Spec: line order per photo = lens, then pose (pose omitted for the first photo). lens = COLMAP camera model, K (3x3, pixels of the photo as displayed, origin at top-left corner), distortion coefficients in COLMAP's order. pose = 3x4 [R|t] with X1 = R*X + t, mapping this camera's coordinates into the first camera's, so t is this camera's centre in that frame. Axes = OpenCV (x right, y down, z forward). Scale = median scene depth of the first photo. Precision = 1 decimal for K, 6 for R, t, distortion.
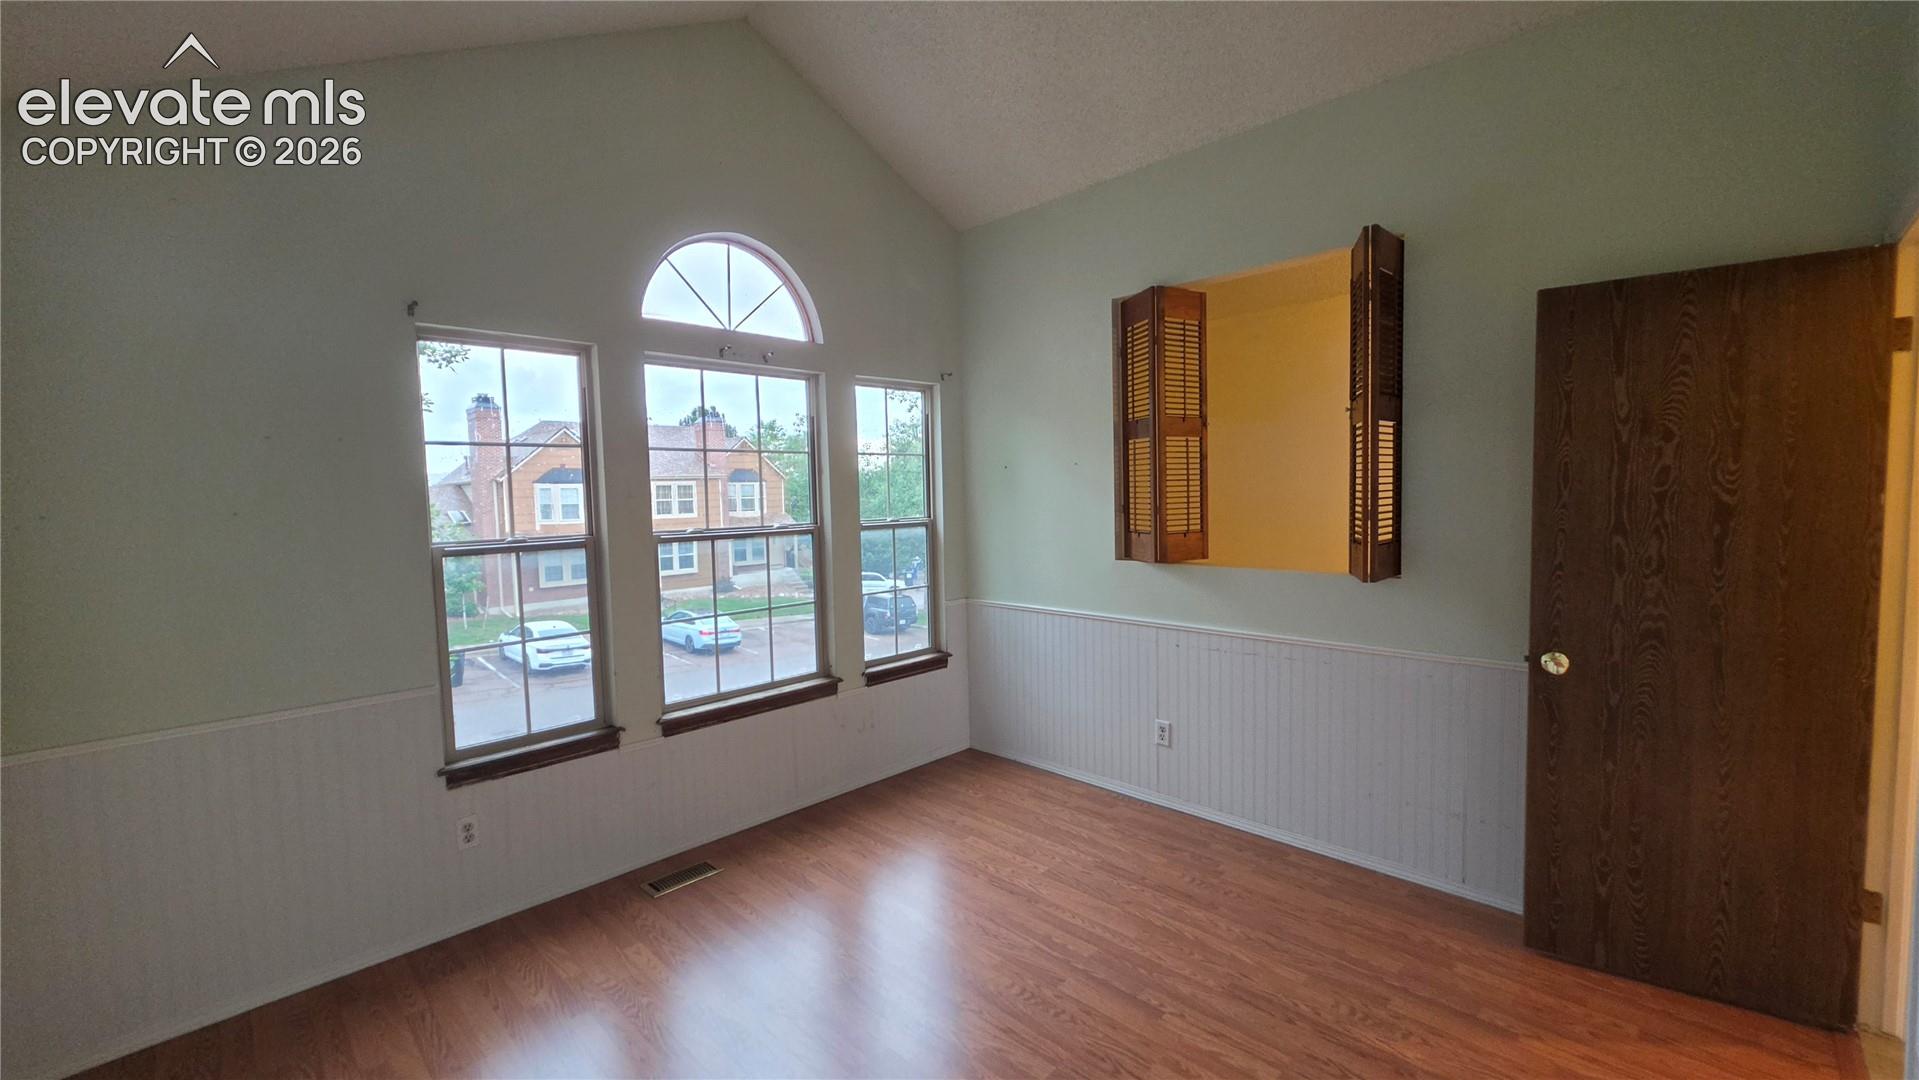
lens RADIAL K [[769.7, 0, 951.2], [0, 769.7, 534.2], [0, 0, 1]] dist [-0.000139, 0.000017]
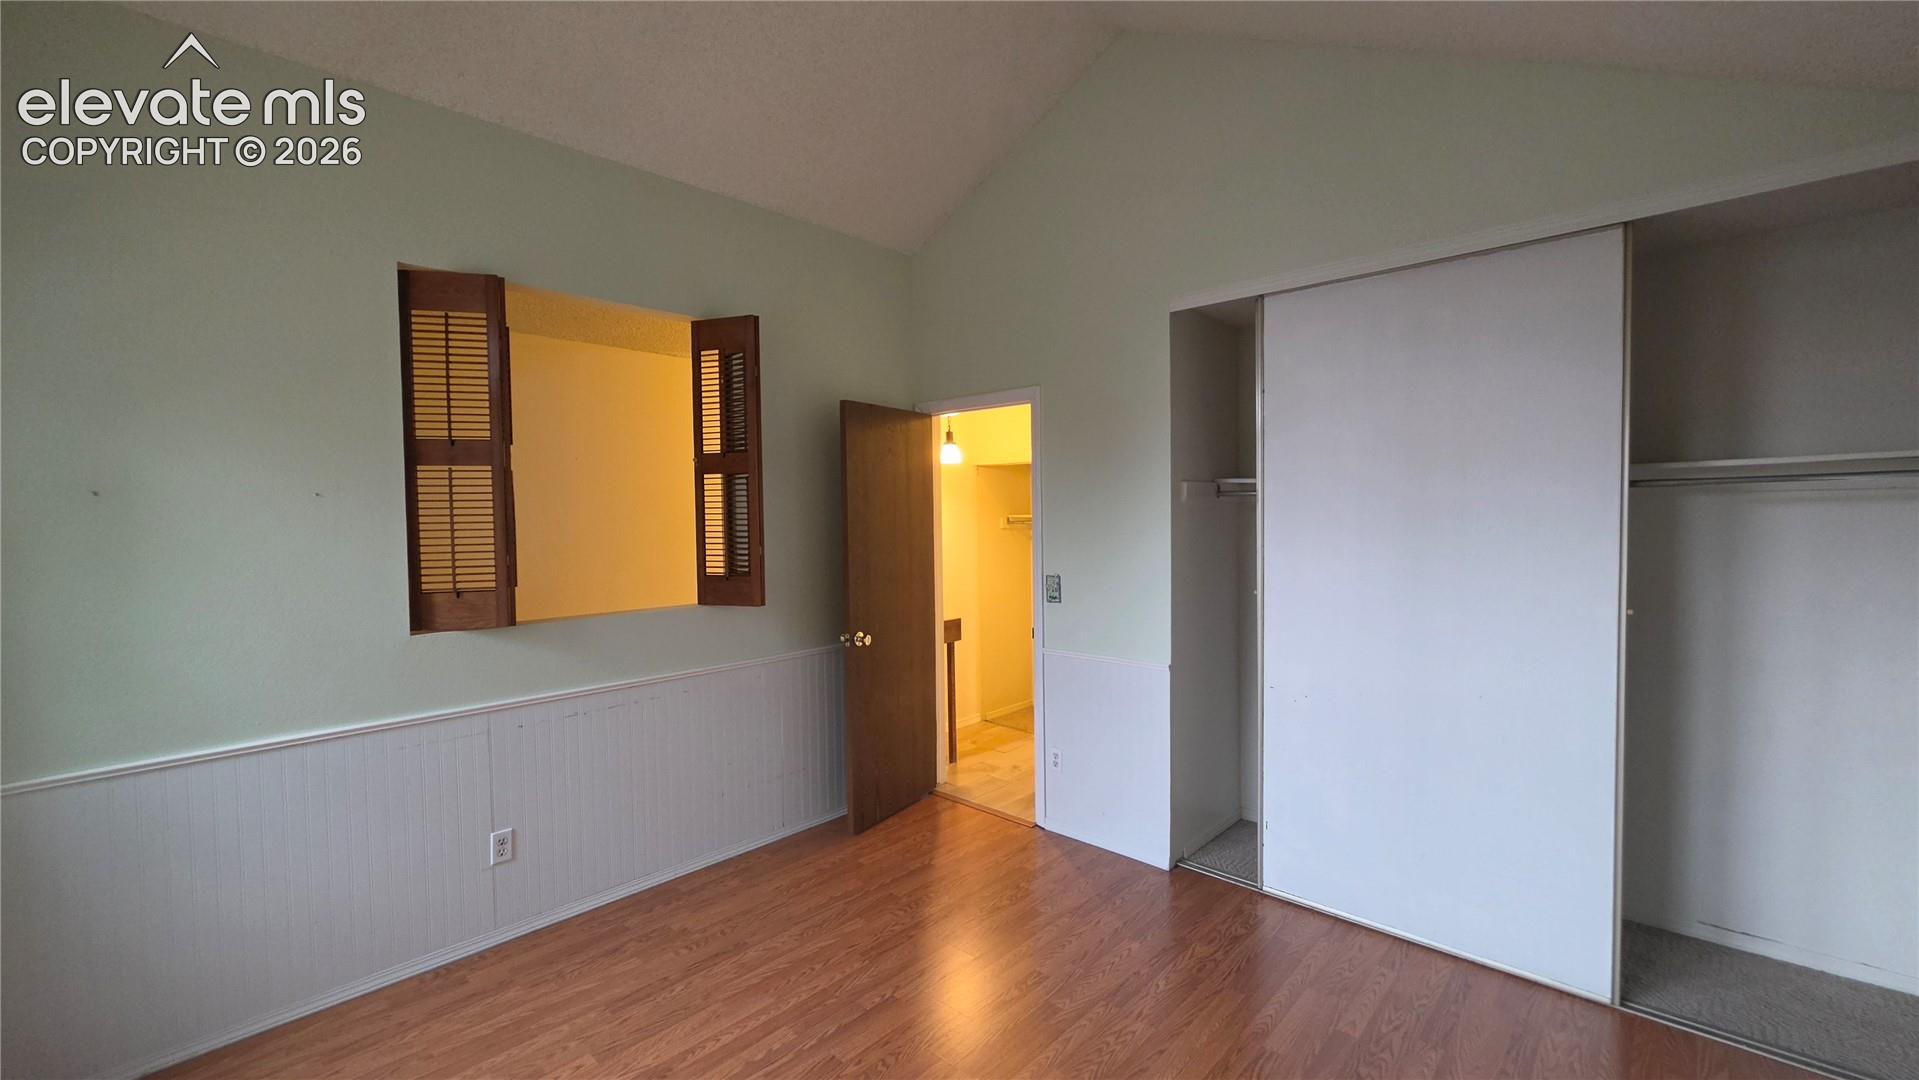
lens RADIAL K [[769.7, 0, 951.2], [0, 769.7, 534.2], [0, 0, 1]] dist [-0.000139, 0.000017]
pose [[-0.025329, -0.006656, 0.999657, -0.513417], [0.070711, 0.997461, 0.008433, -0.030784], [-0.997175, 0.070901, -0.024794, 0.548703]]
